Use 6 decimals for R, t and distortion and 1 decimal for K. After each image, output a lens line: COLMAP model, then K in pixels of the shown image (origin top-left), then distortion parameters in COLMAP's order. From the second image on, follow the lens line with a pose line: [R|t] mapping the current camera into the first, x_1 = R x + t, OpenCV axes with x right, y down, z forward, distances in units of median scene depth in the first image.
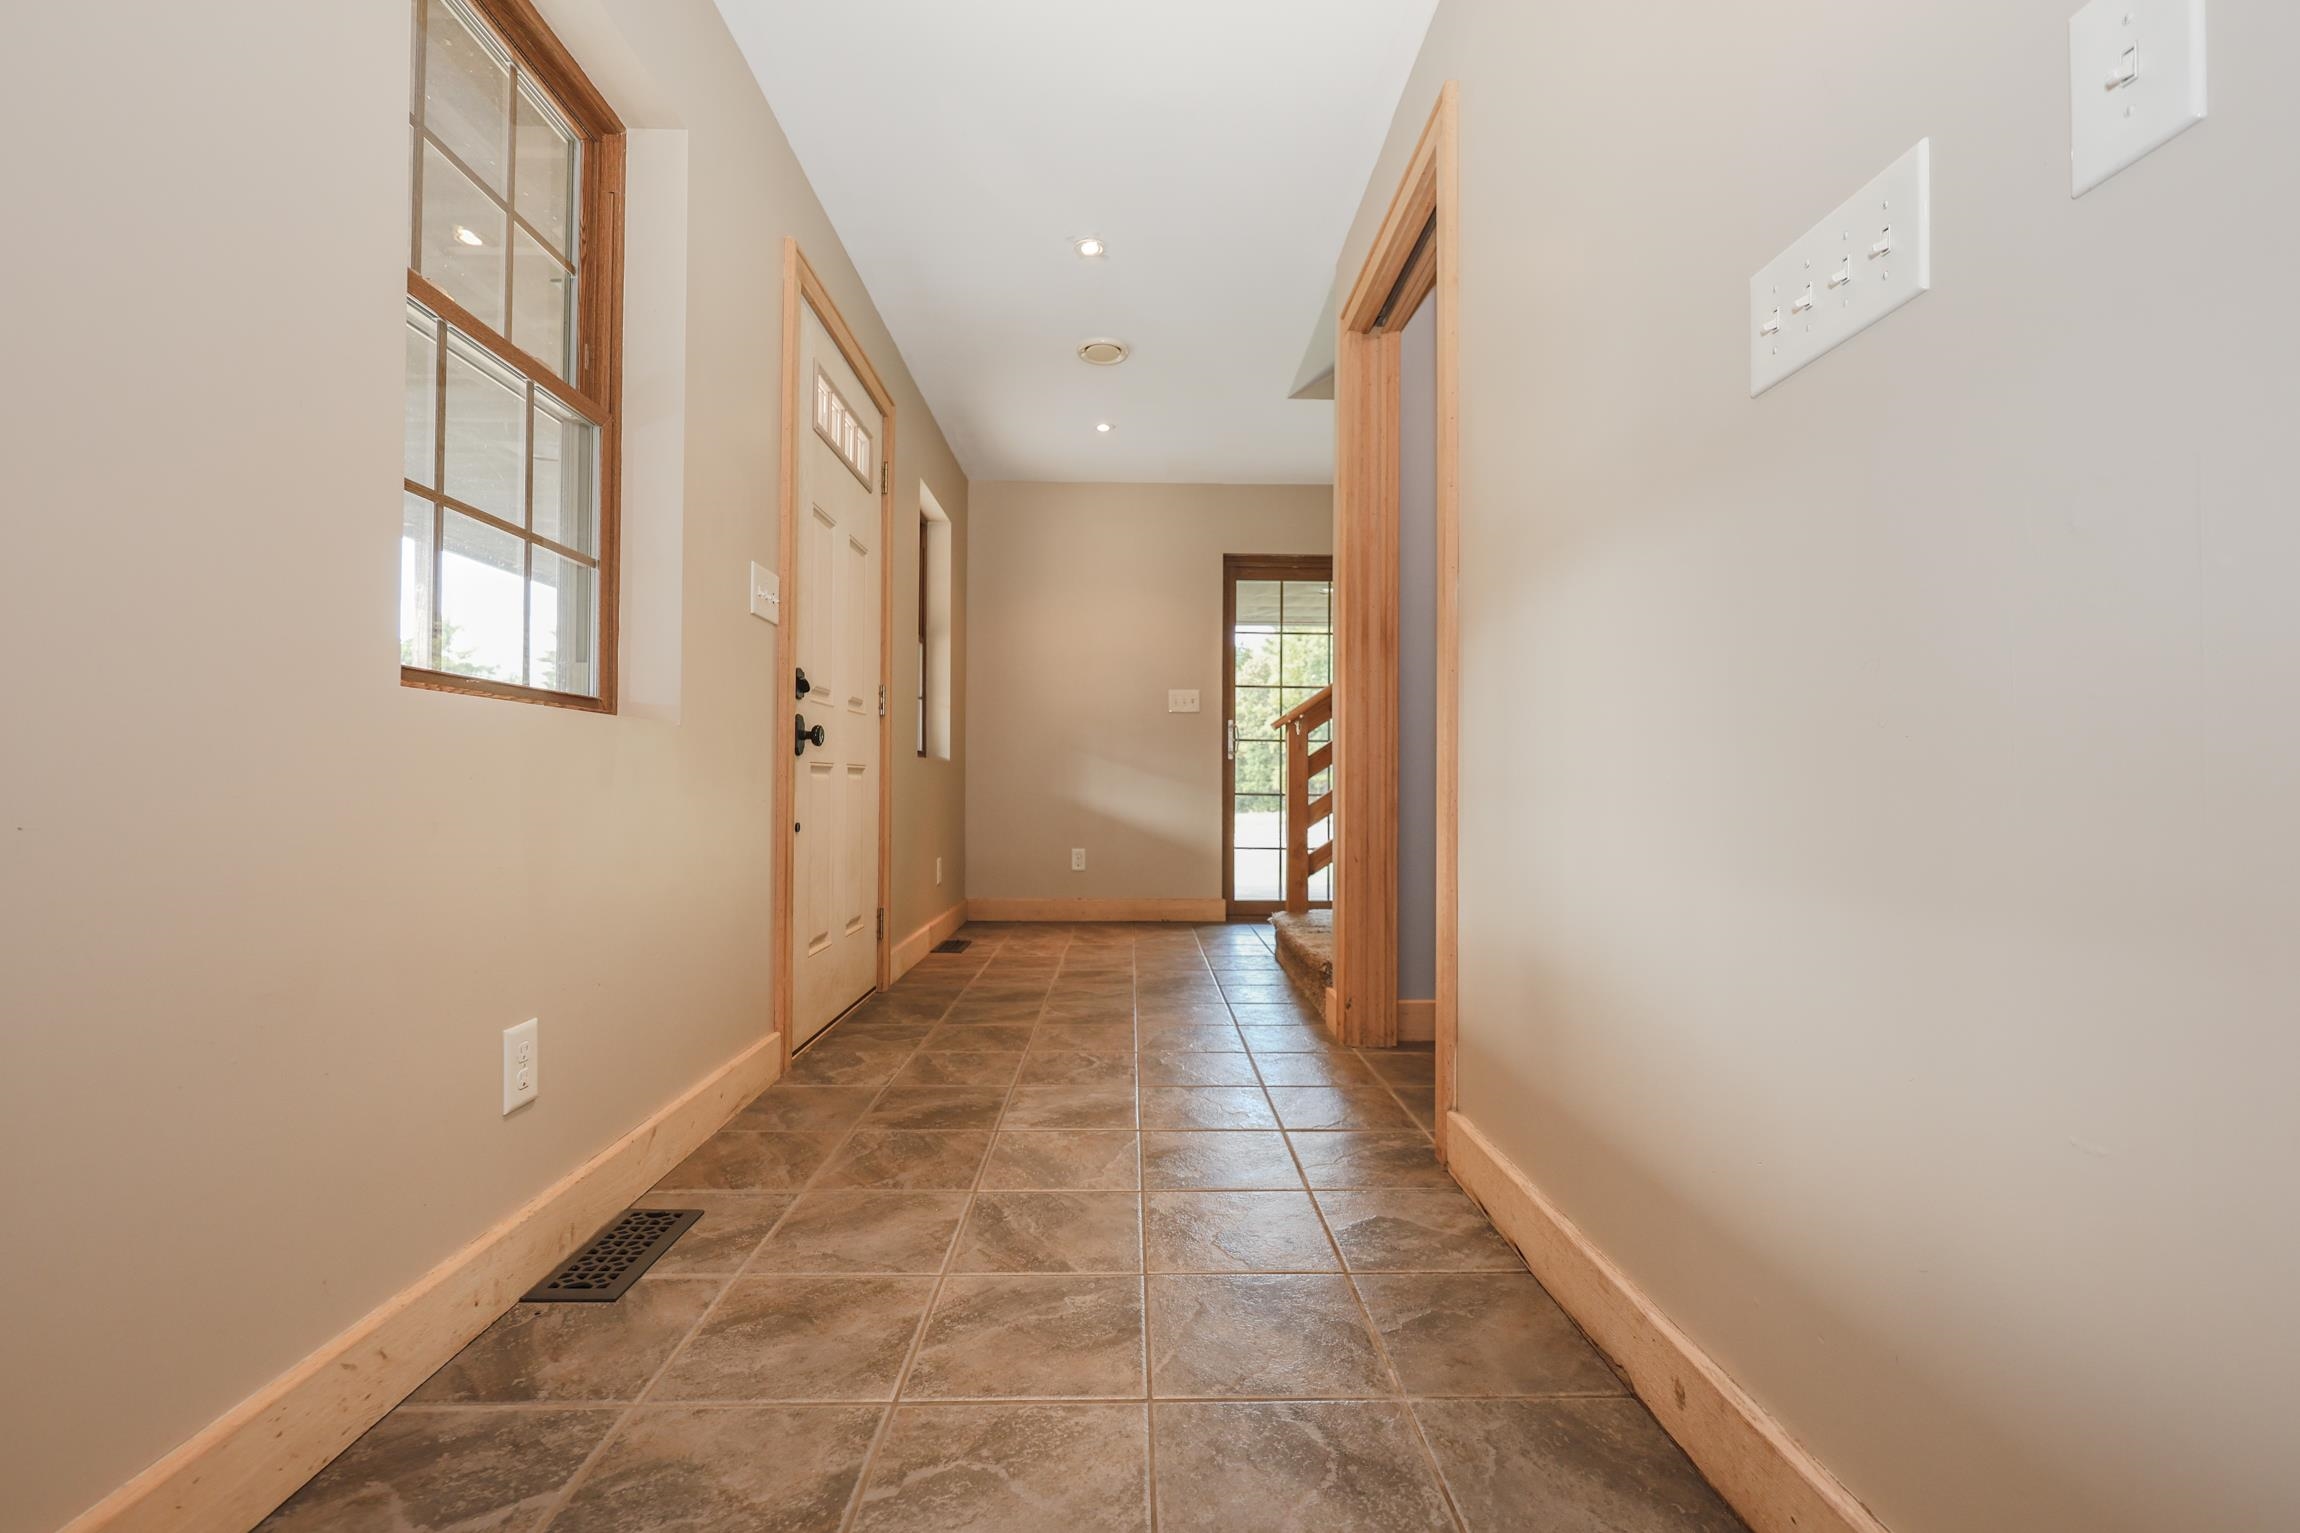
lens RADIAL K [[997.7, 0, 1147.0], [0, 997.7, 774.3], [0, 0, 1]] dist [0.004352, 0.000517]
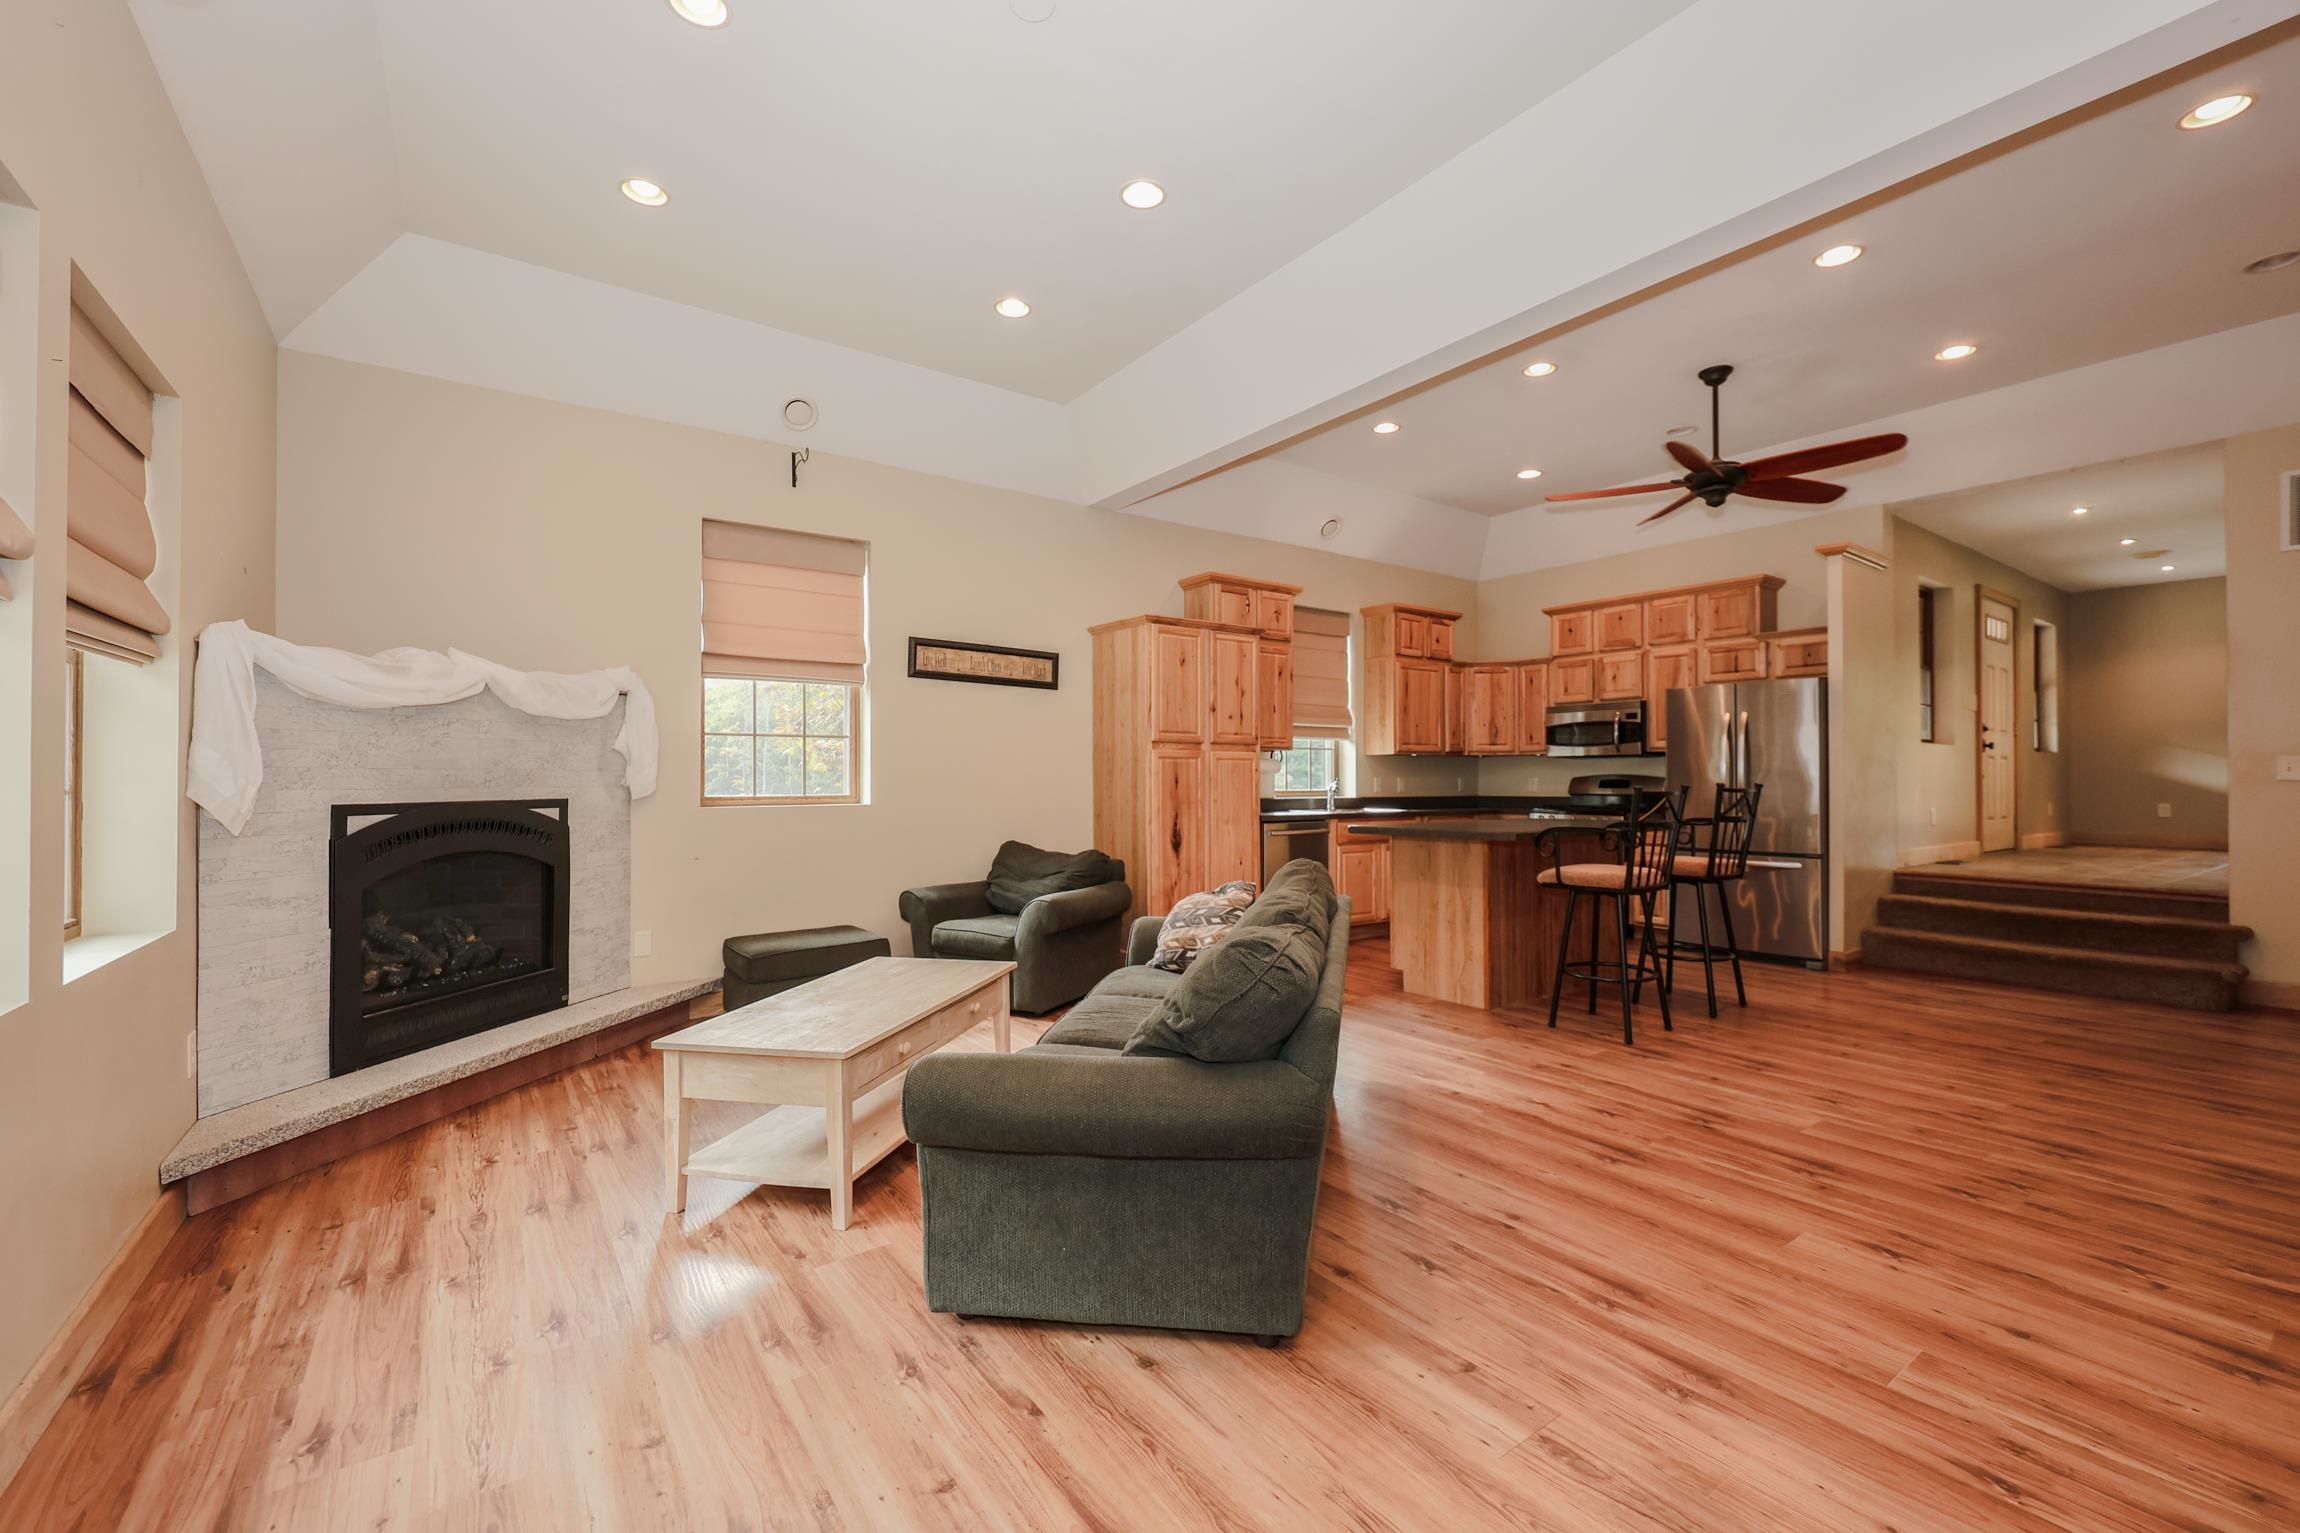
lens RADIAL K [[955.5, 0, 1146.2], [0, 955.5, 765.7], [0, 0, 1]] dist [0.001429, -0.000110]
pose [[0.569818, -0.011442, -0.821691, 0.330390], [0.005052, 0.999933, -0.010421, 0.019380], [0.821755, 0.001787, 0.569838, -1.558969]]
